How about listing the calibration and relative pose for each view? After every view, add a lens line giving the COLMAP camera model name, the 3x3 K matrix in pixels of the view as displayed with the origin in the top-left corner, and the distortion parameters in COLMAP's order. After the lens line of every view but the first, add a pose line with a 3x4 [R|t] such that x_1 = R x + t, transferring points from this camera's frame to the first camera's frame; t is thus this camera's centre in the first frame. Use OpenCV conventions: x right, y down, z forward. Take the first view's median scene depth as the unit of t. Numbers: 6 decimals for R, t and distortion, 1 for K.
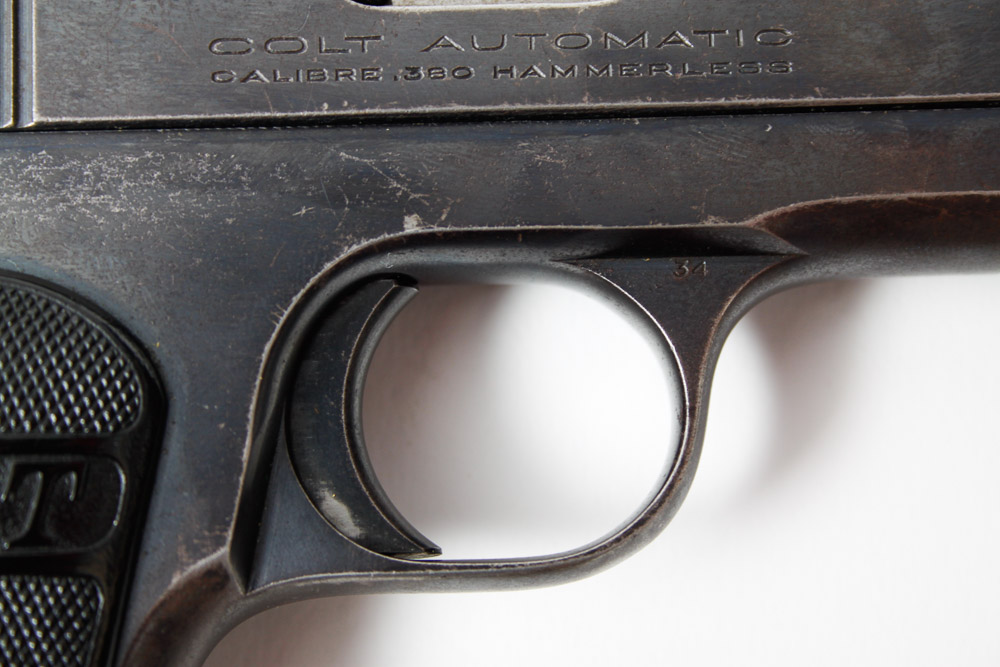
lens RADIAL K [[2252.8, 0, 499.0], [0, 2252.8, 351.7], [0, 0, 1]] dist [0.063897, 0.323625]
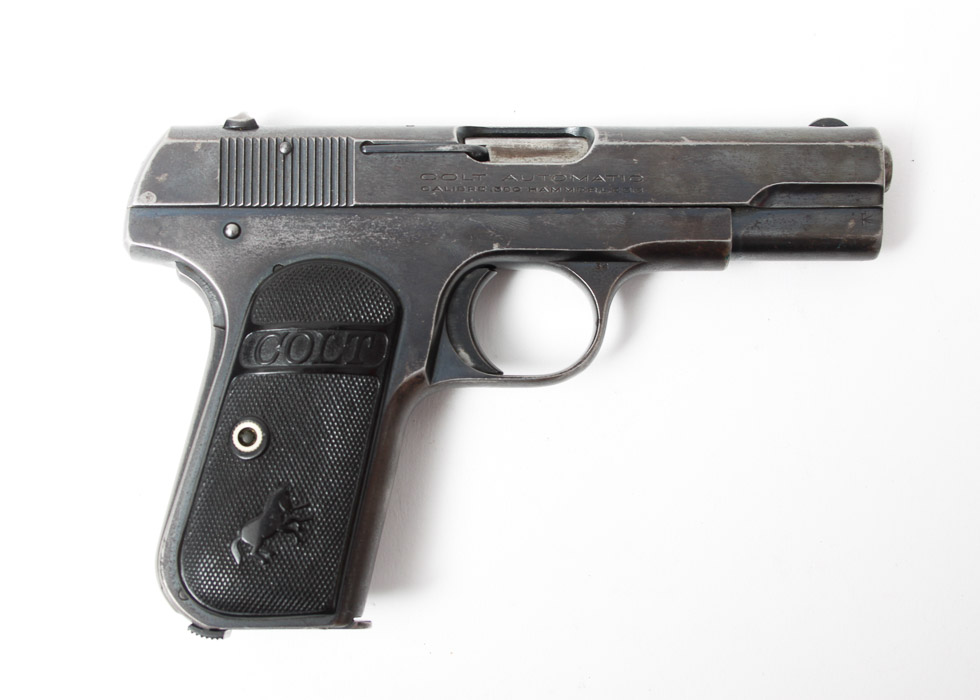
lens RADIAL K [[1589.2, 0, 490.0], [0, 1589.2, 350.0], [0, 0, 1]] dist [-0.005702, -0.000676]
pose [[0.999618, 0.027012, 0.005846, -0.053358], [-0.027236, 0.998726, 0.042471, -0.015127], [-0.004691, -0.042614, 0.999081, -0.852163]]
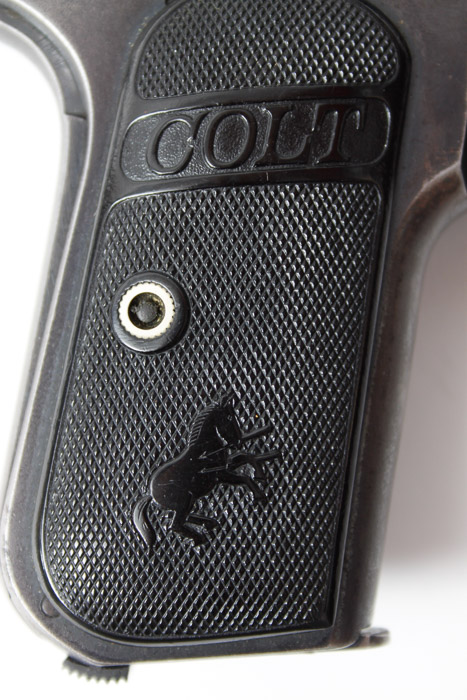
lens RADIAL K [[1576.9, 0, 233.5], [0, 1576.9, 350.0], [0, 0, 1]] dist [0.063897, 0.323625]
pose [[0.998708, -0.038830, -0.032773, -0.229853], [0.042346, 0.992524, 0.114471, 0.082368], [0.028083, -0.115711, 0.992886, -0.019041]]
